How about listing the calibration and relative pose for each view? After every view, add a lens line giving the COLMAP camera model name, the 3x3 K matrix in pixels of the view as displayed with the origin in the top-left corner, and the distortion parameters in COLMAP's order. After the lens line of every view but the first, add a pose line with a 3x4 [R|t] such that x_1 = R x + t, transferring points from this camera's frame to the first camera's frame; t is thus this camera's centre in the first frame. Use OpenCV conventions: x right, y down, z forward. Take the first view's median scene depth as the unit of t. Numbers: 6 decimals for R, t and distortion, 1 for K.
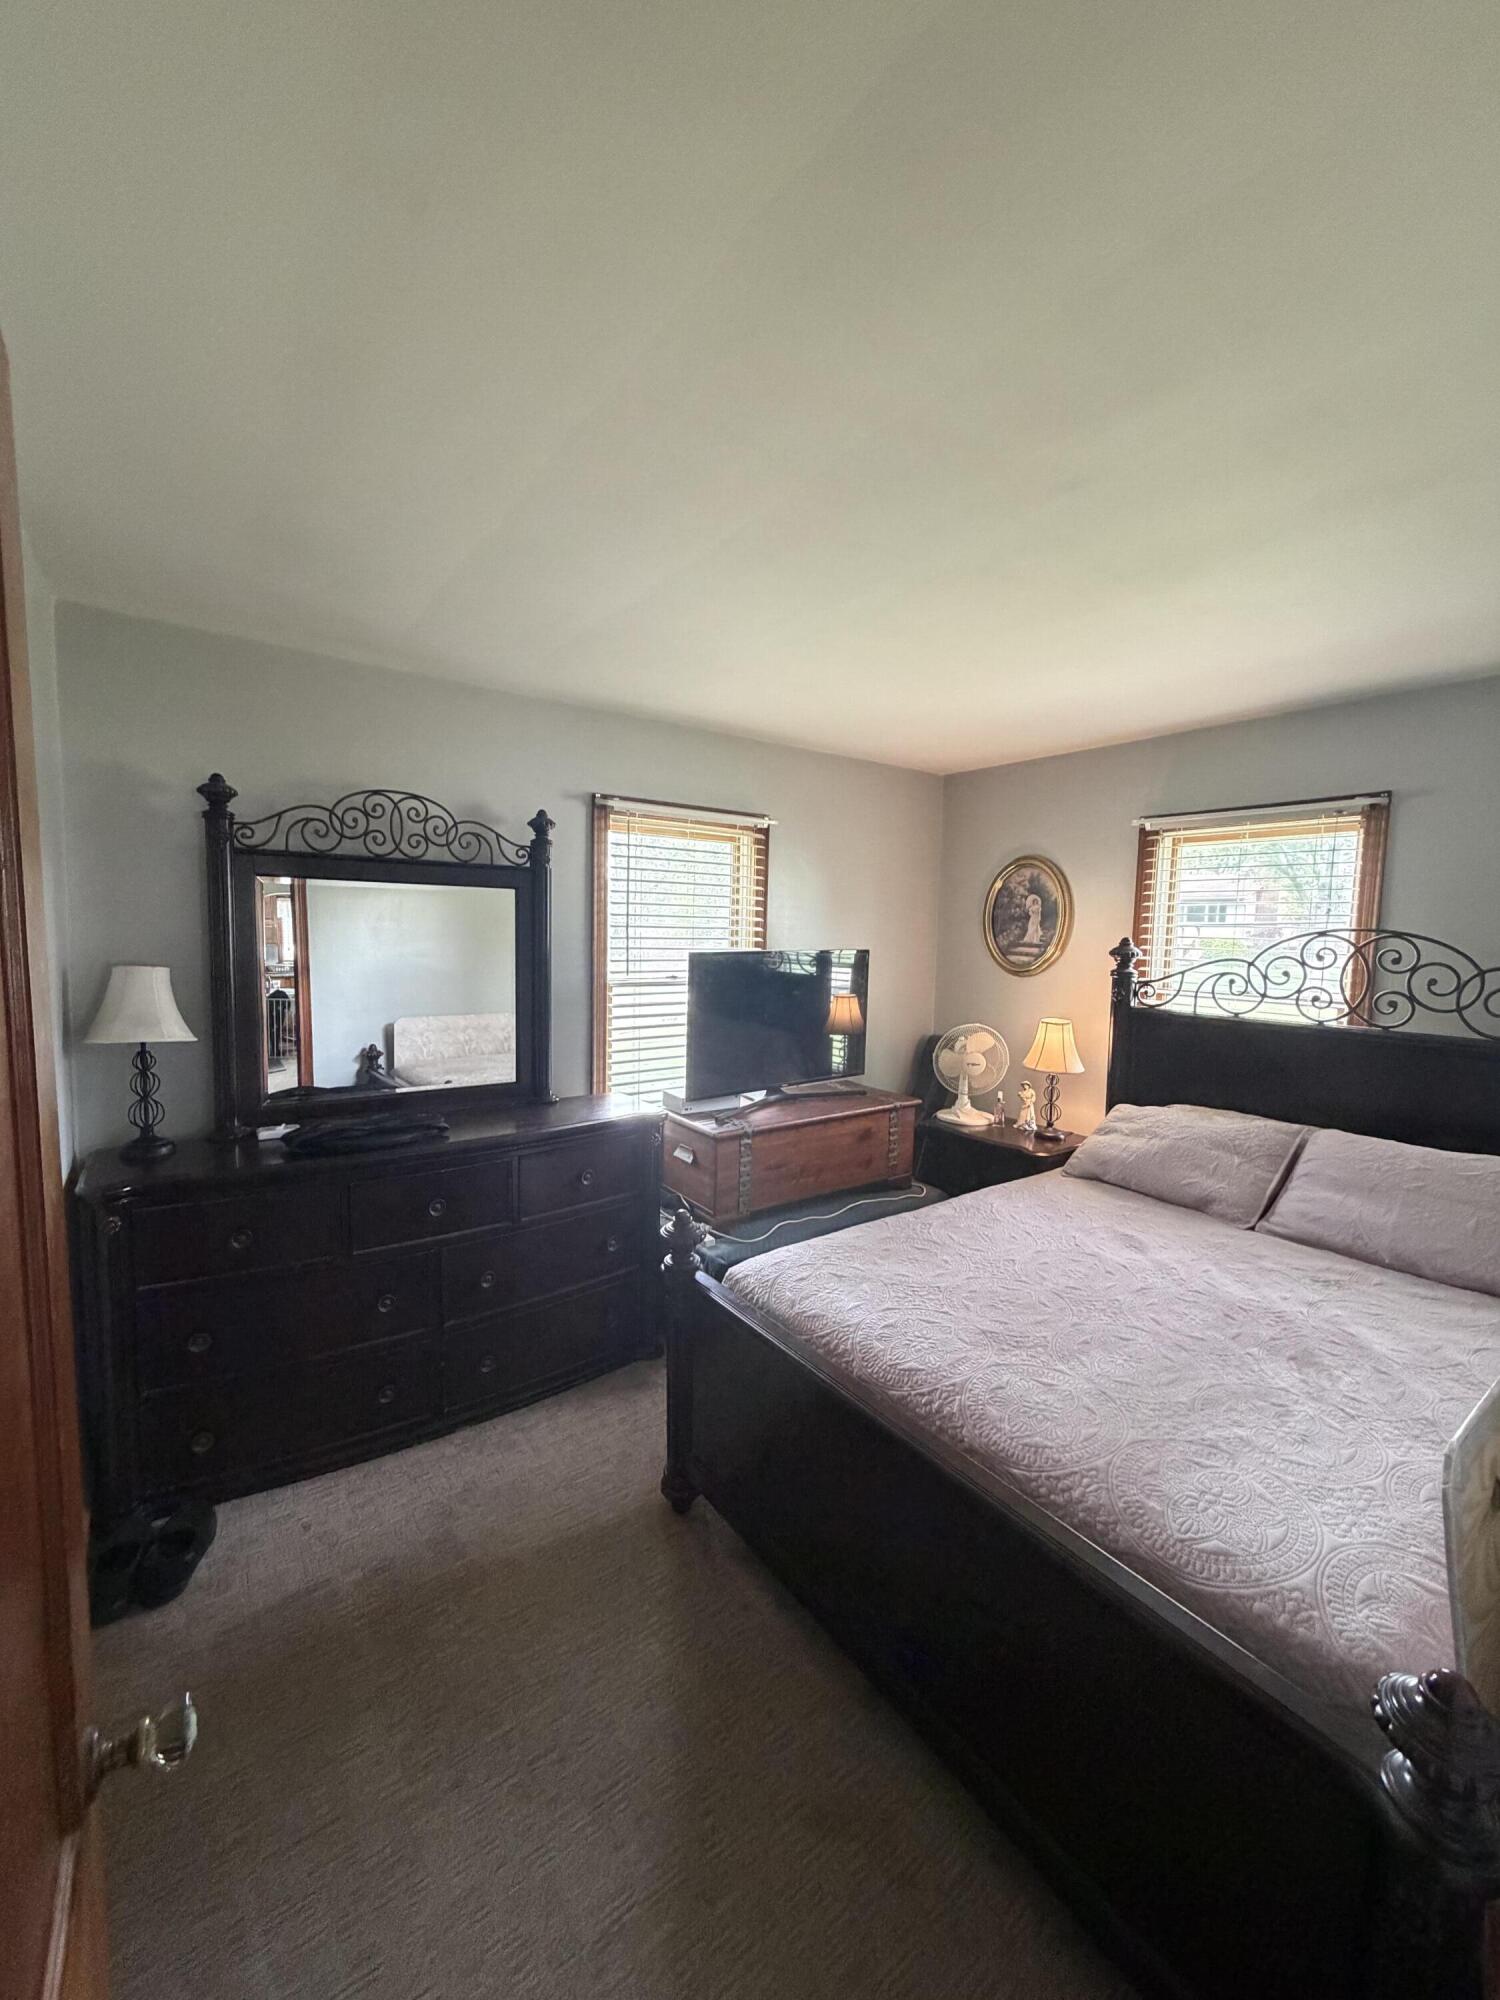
lens RADIAL K [[794.2, 0, 755.1], [0, 794.2, 998.8], [0, 0, 1]] dist [0.002624, 0.000912]
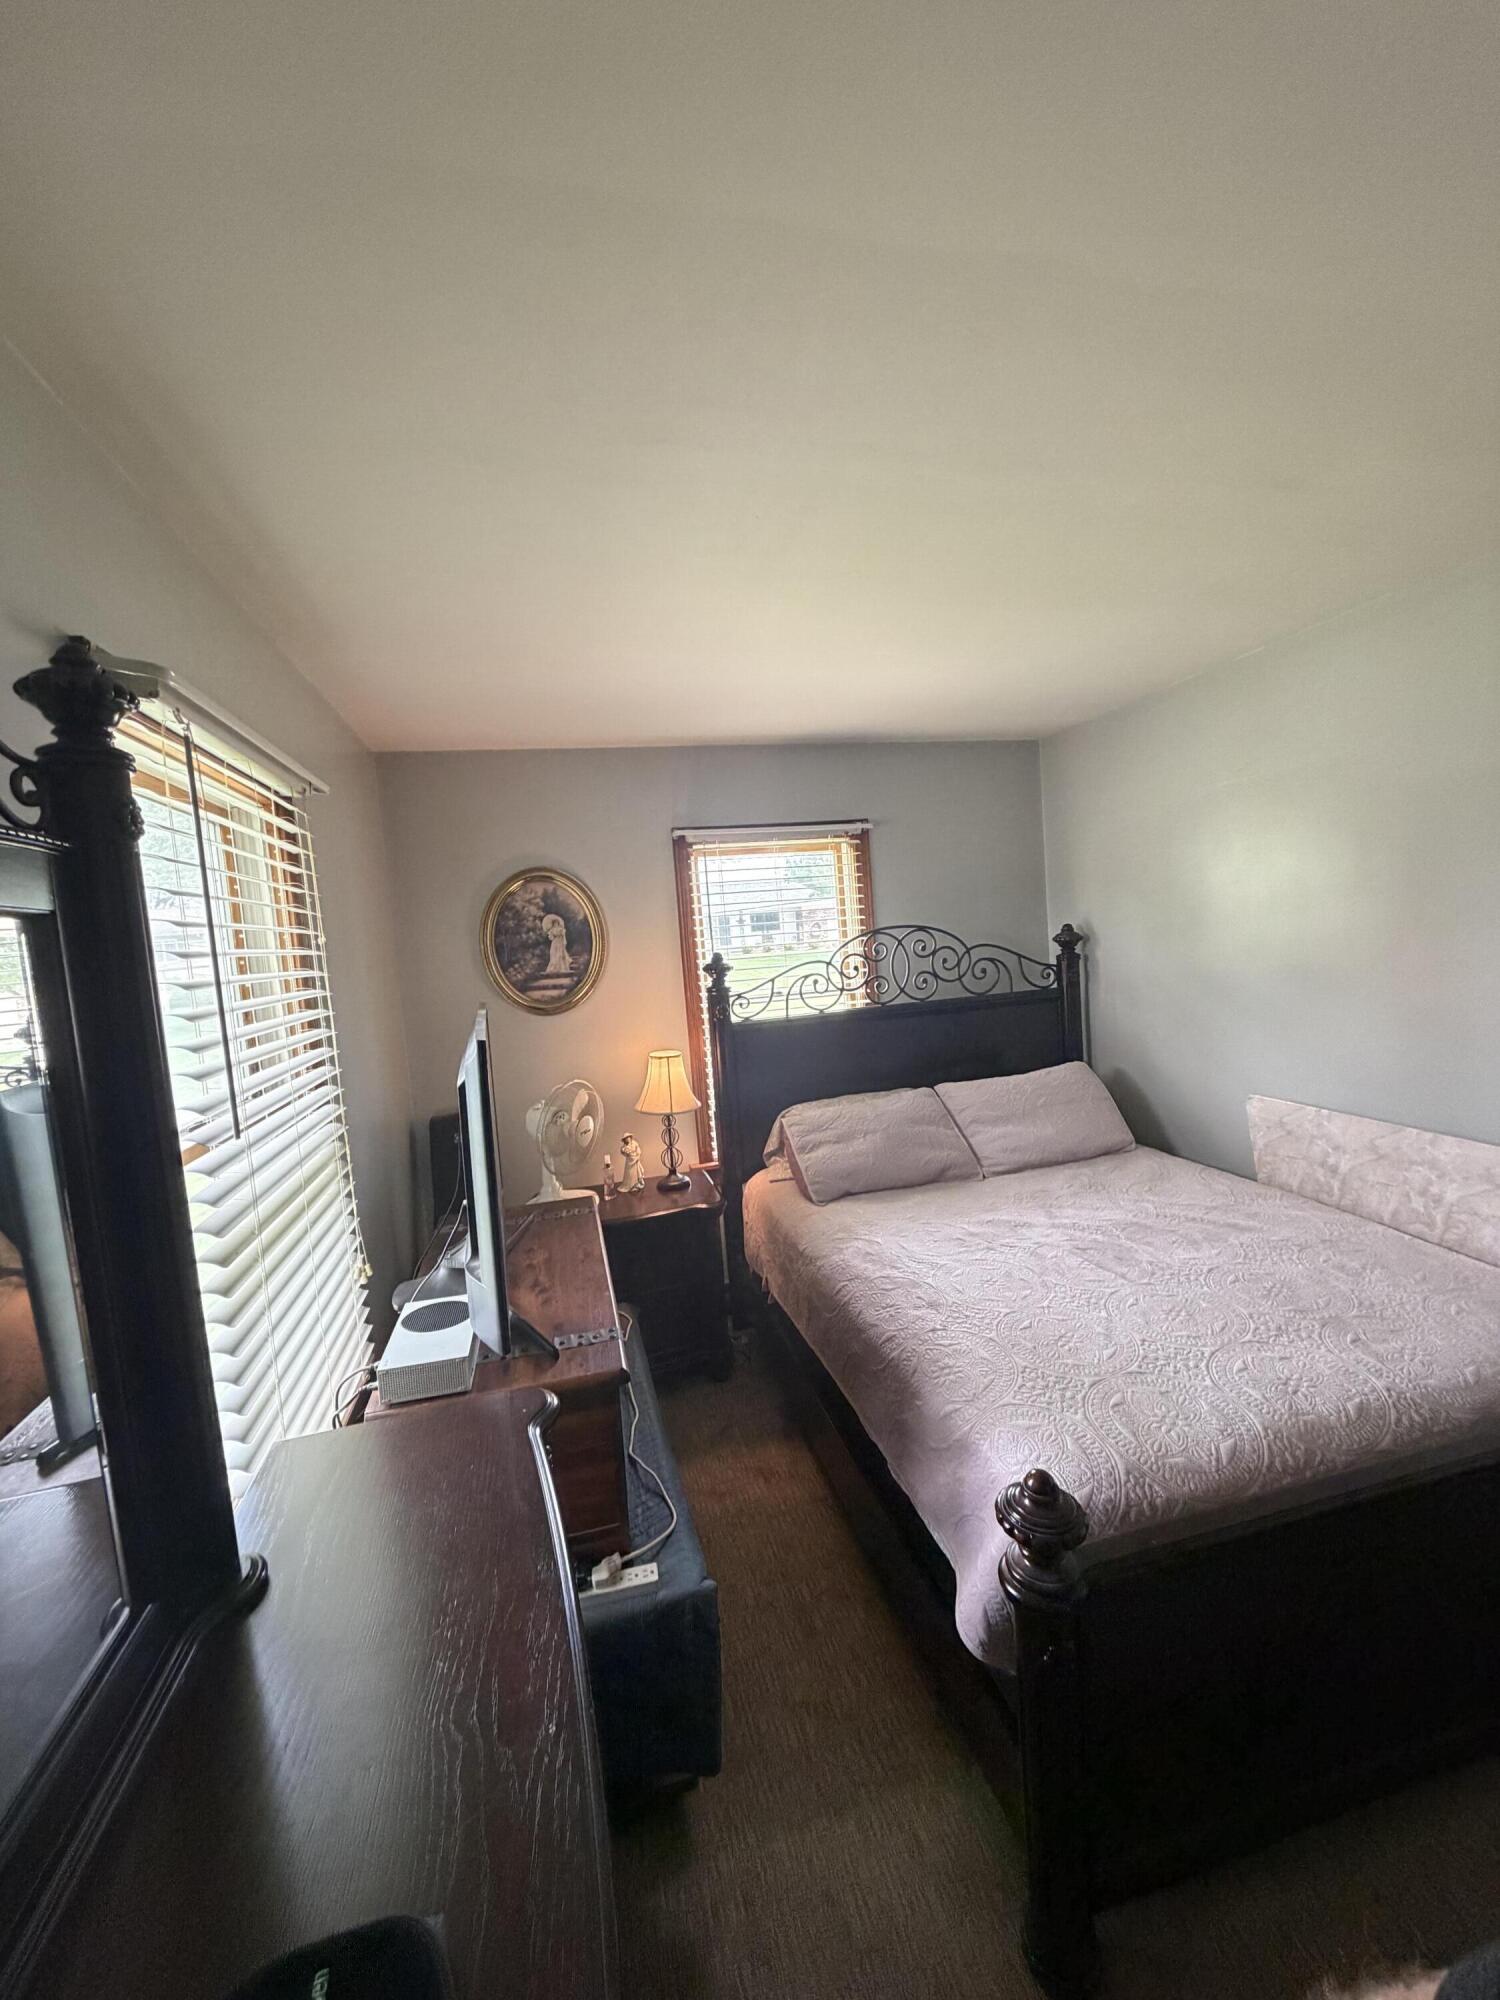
lens RADIAL K [[794.2, 0, 750.3], [0, 794.2, 996.8], [0, 0, 1]] dist [0.002624, 0.000912]
pose [[0.370801, -0.123680, 0.920440, -0.429302], [0.165409, 0.984042, 0.065591, -0.084270], [-0.913864, 0.127927, 0.385341, 0.635556]]
